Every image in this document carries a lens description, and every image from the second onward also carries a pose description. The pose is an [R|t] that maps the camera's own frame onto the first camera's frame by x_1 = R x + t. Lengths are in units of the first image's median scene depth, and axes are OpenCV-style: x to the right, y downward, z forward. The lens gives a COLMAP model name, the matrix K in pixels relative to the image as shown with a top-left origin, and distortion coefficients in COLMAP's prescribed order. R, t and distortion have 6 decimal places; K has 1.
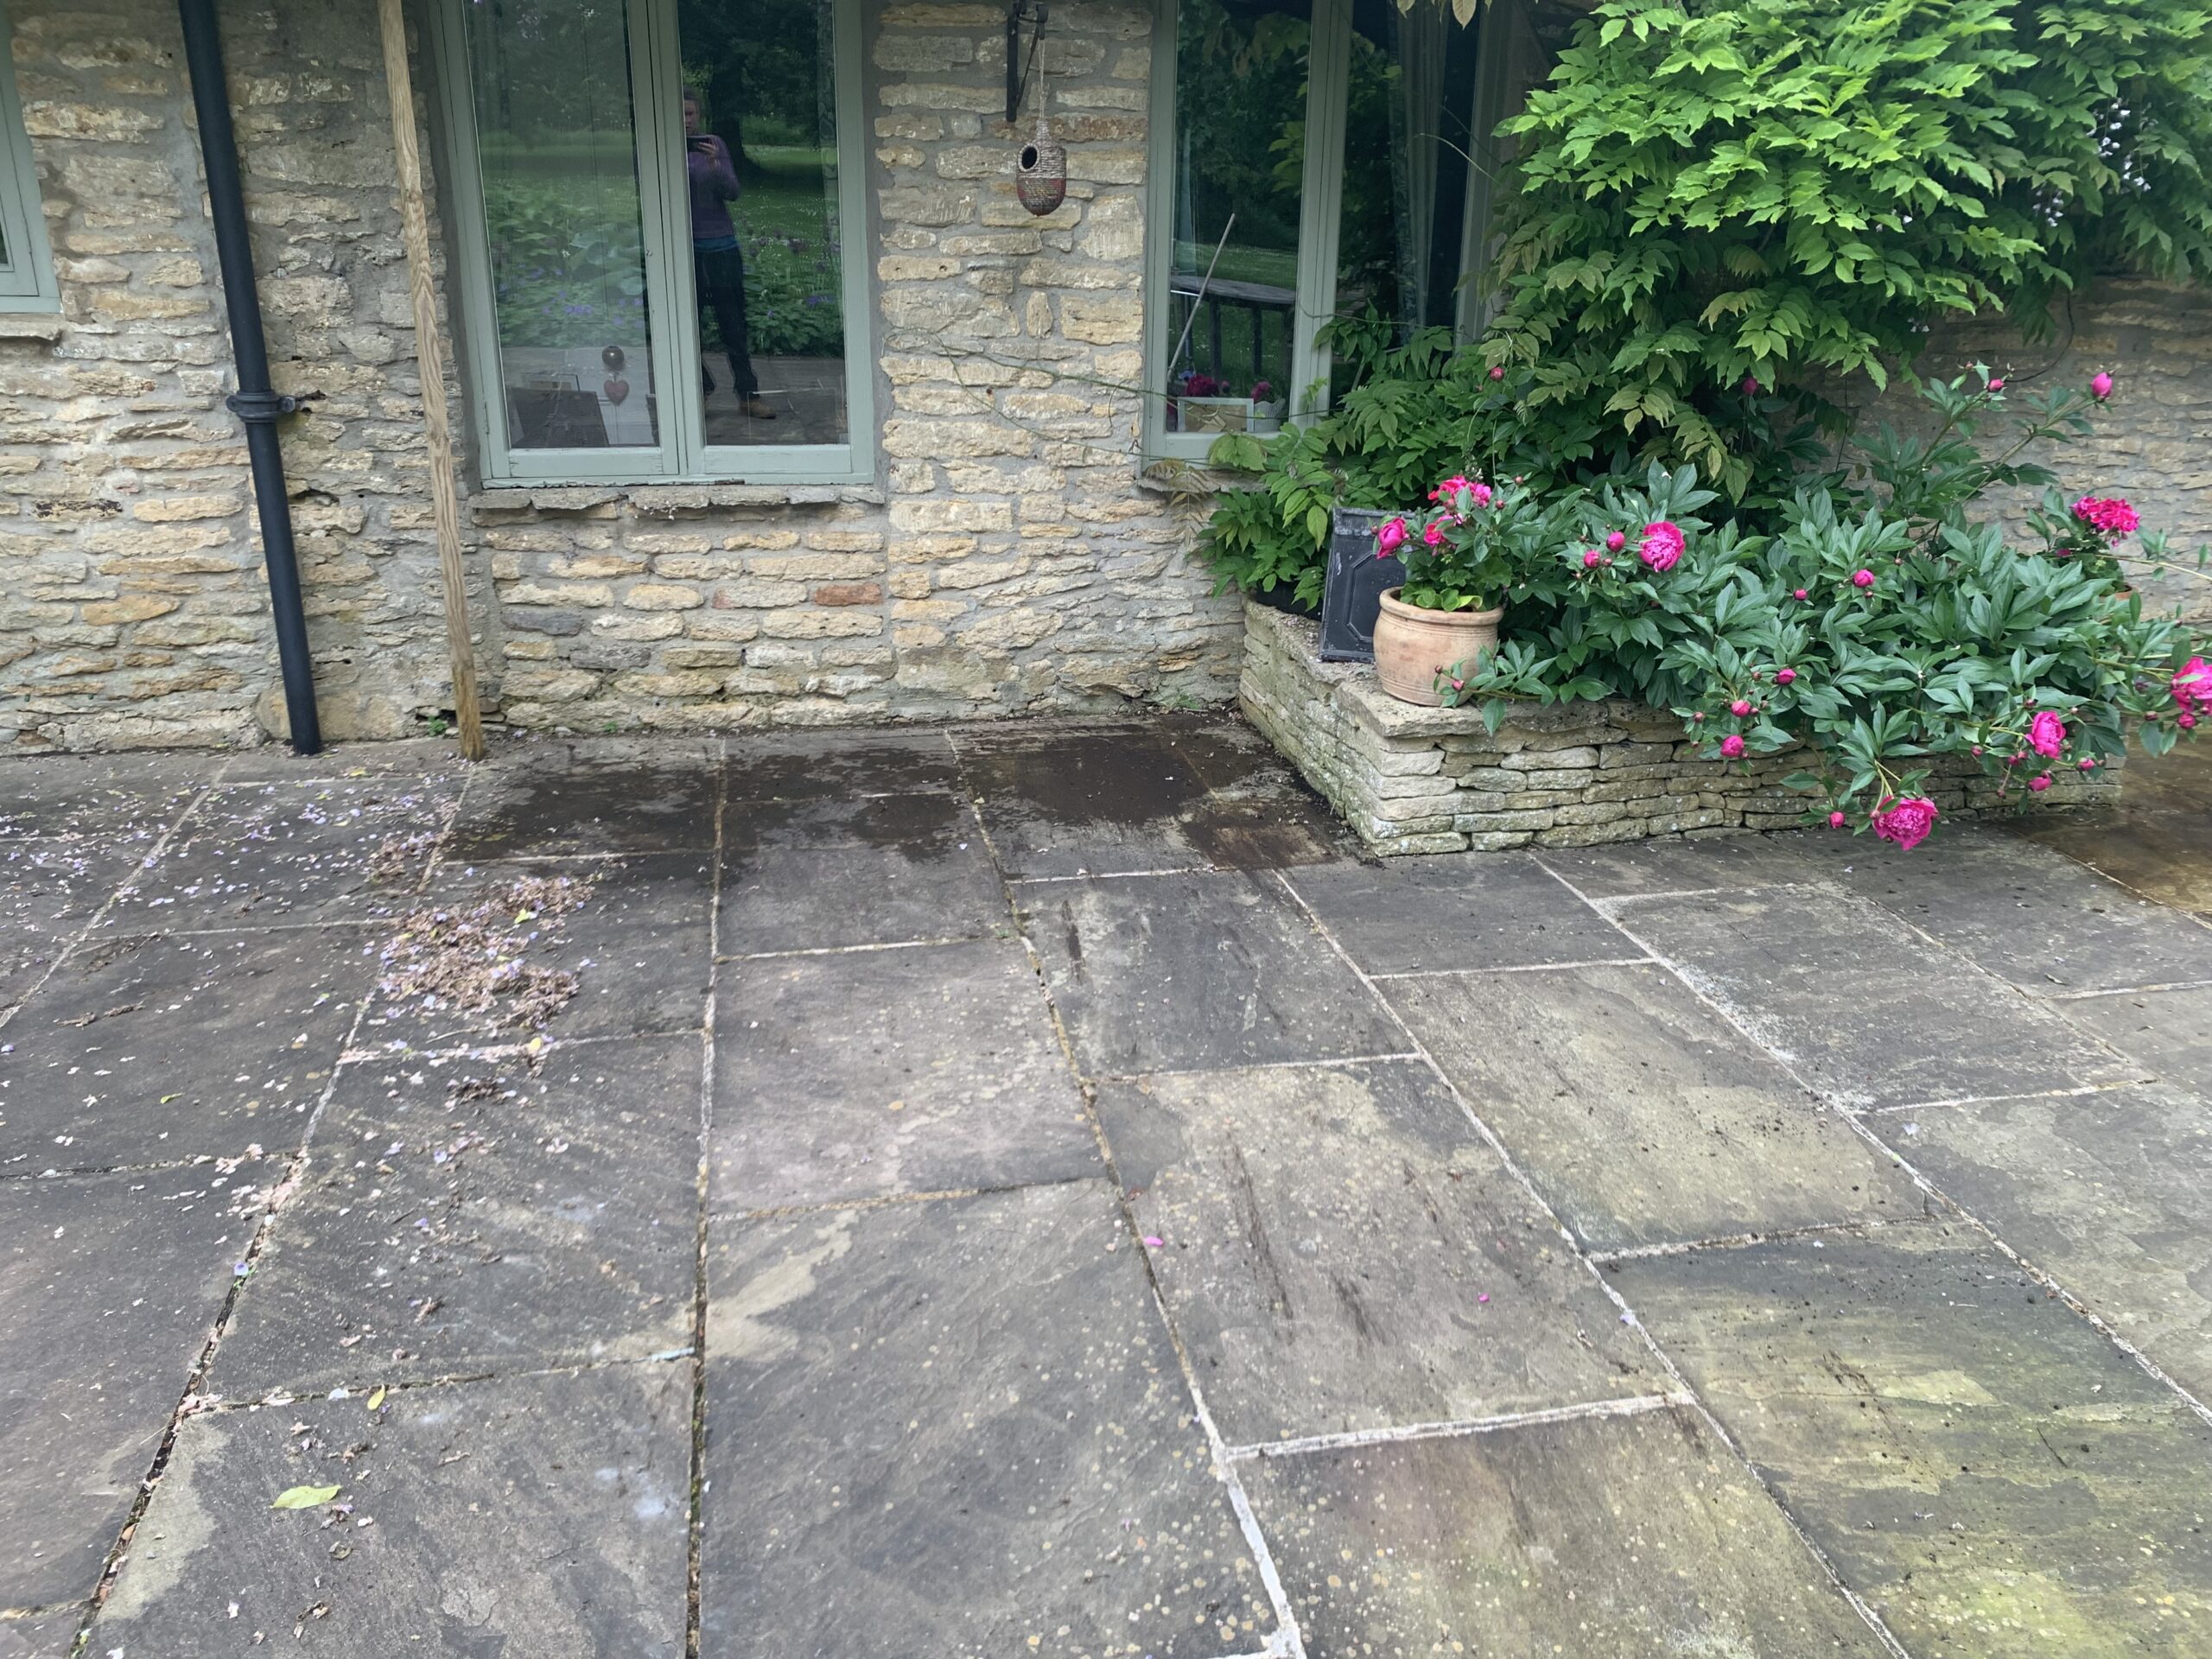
lens RADIAL K [[1758.8, 0, 1105.6], [0, 1758.8, 837.4], [0, 0, 1]] dist [0.038014, -0.030197]
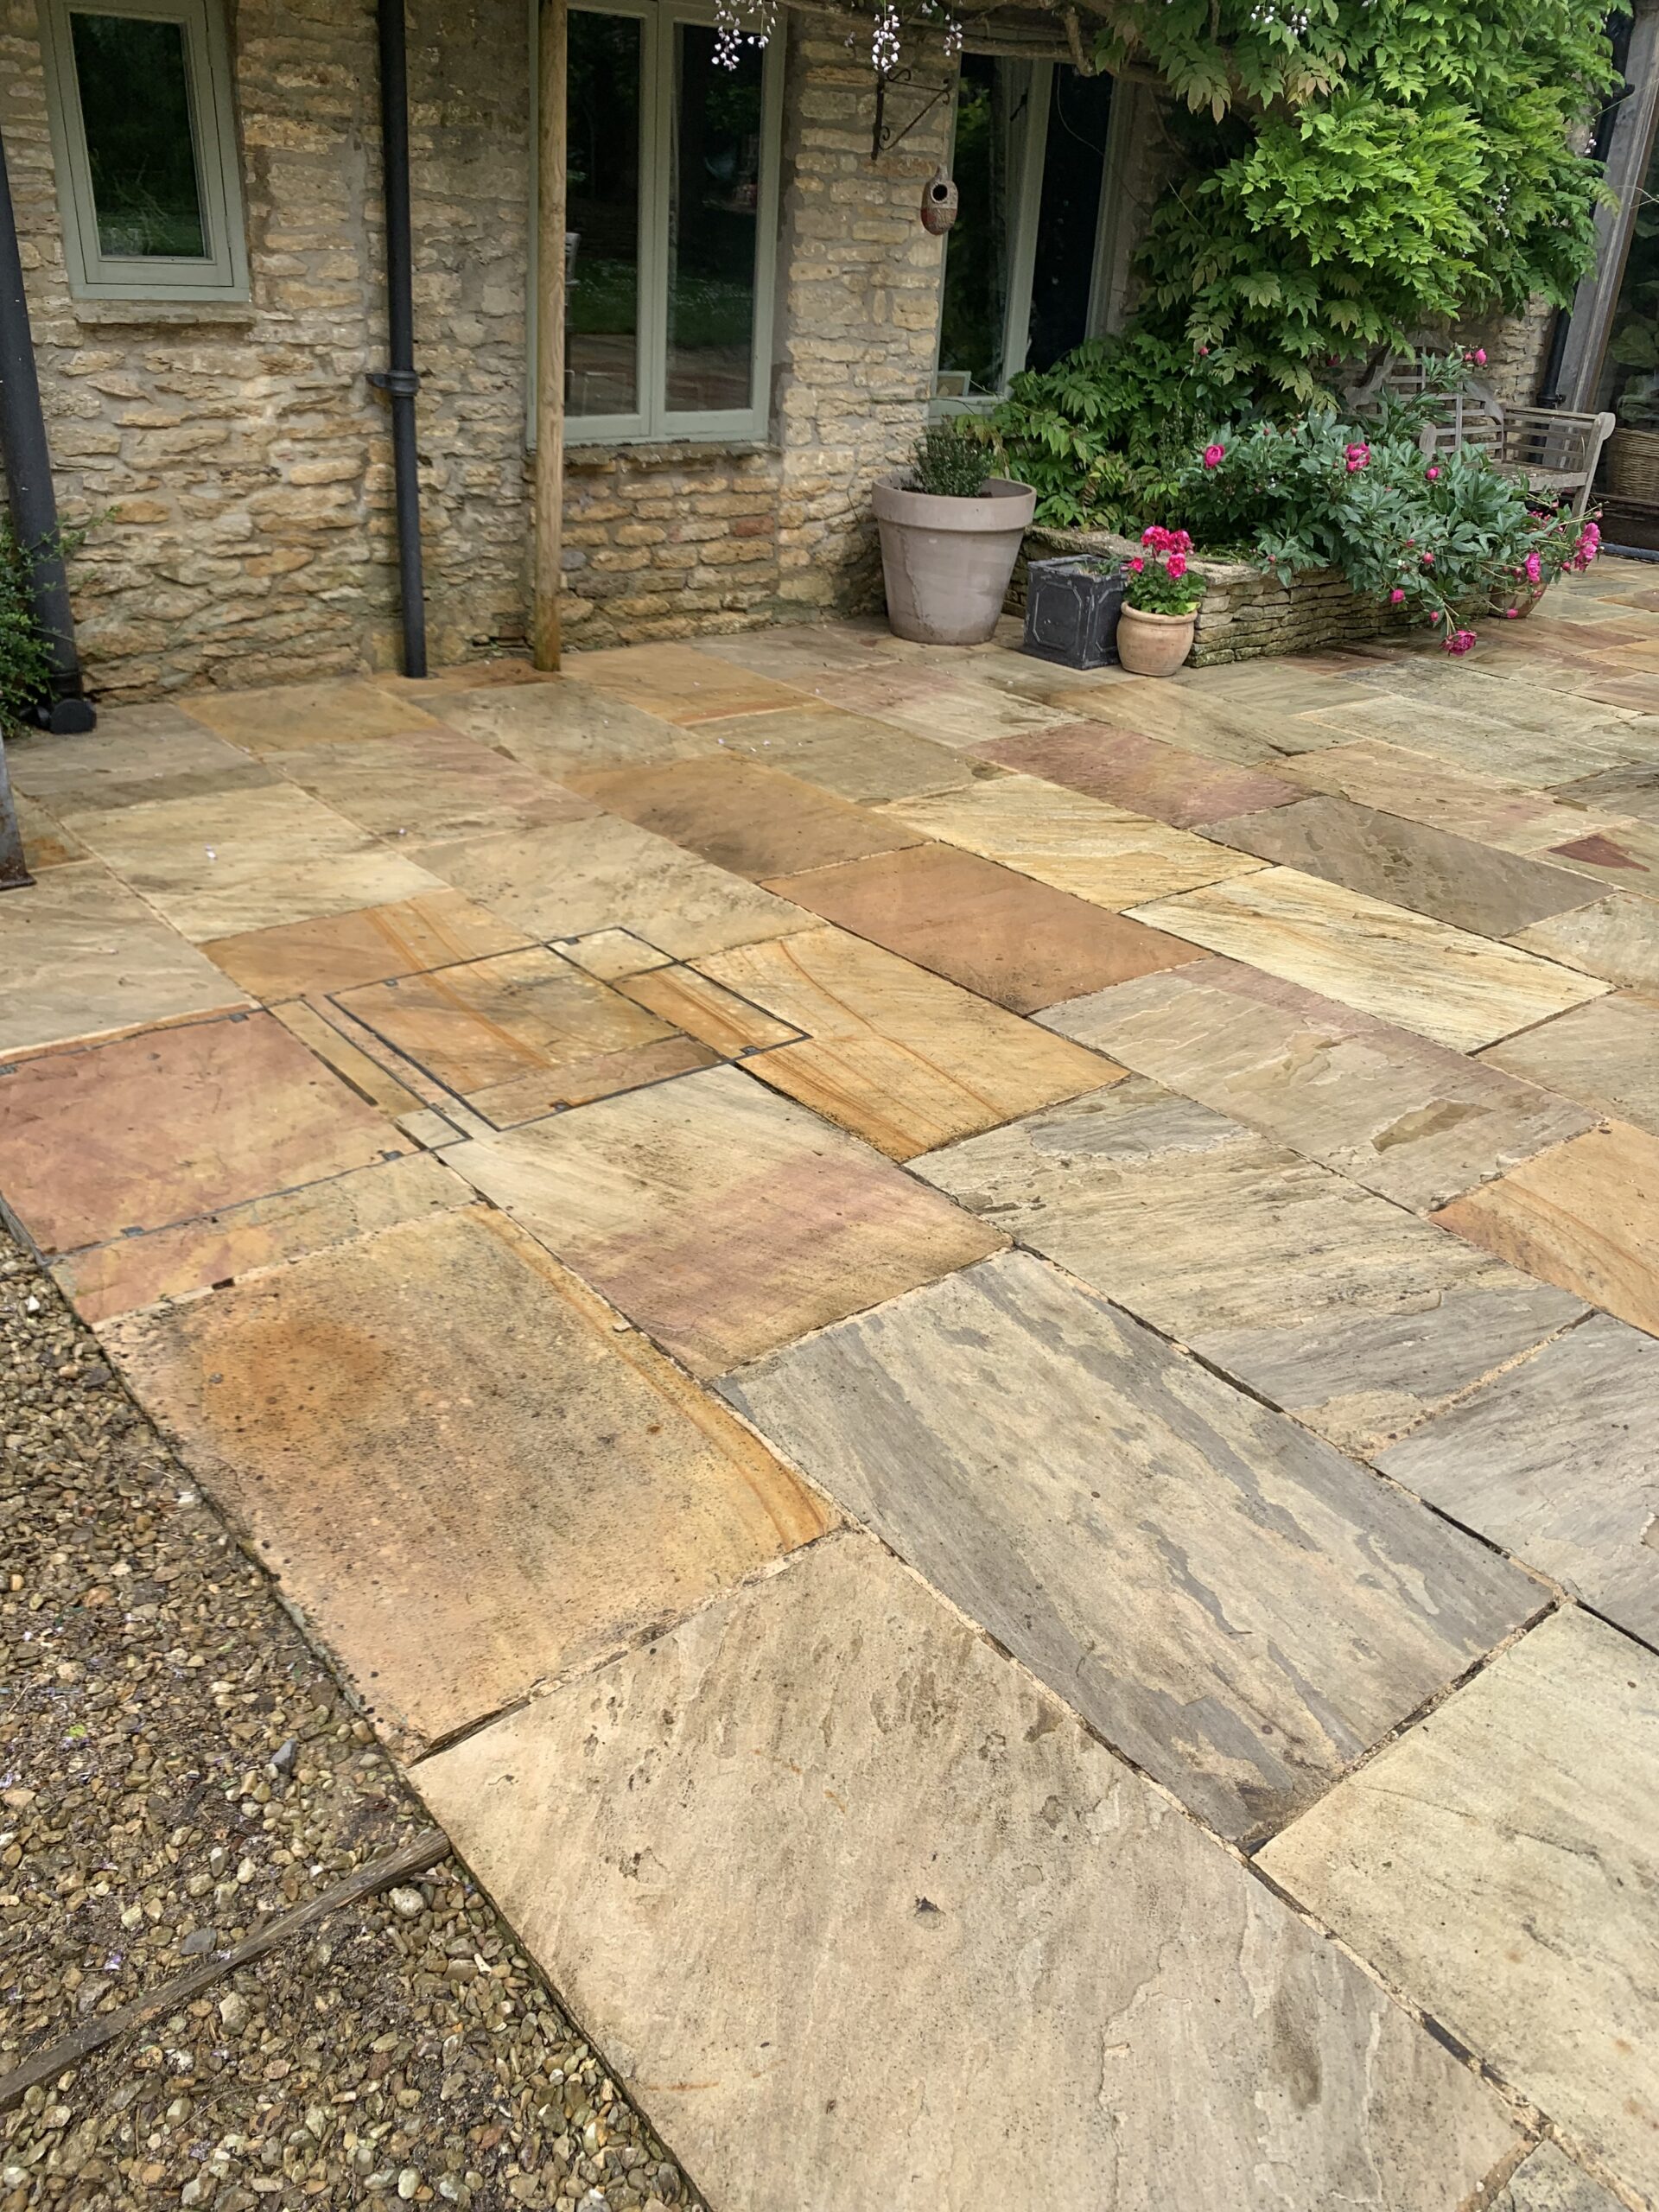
lens RADIAL K [[1758.8, 0, 825.9], [0, 1758.8, 1086.5], [0, 0, 1]] dist [0.038014, -0.030197]
pose [[0.877038, -0.186973, 0.442544, -0.825202], [0.129014, 0.978985, 0.157935, 0.077502], [-0.462773, -0.081420, 0.882730, -0.256749]]
